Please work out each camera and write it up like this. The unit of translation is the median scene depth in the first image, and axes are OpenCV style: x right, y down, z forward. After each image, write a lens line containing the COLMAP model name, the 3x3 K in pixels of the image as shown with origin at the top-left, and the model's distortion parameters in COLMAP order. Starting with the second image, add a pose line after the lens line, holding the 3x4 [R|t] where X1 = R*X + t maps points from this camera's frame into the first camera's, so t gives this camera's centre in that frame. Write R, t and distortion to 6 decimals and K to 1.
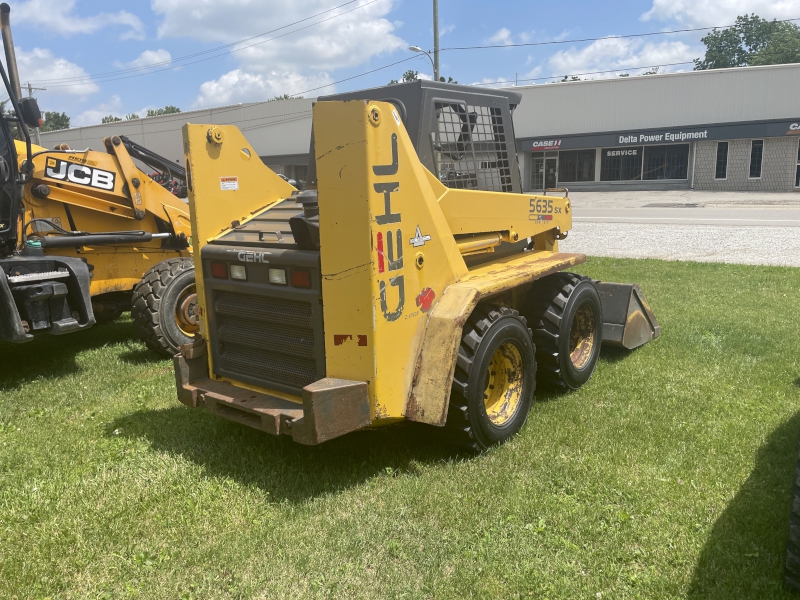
lens RADIAL K [[605.9, 0, 401.8], [0, 605.9, 295.5], [0, 0, 1]] dist [0.039102, -0.033986]
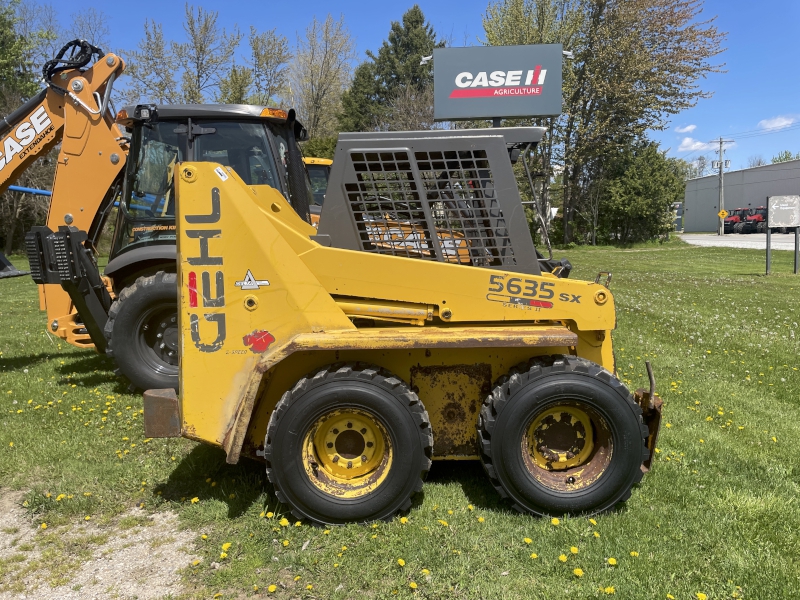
lens RADIAL K [[605.9, 0, 415.9], [0, 605.9, 294.9], [0, 0, 1]] dist [0.039102, -0.033986]
pose [[0.617809, 0.098214, -0.780171, 1.016844], [-0.166163, 0.986070, -0.007448, -0.109790], [0.768572, 0.134237, 0.625522, 0.541766]]
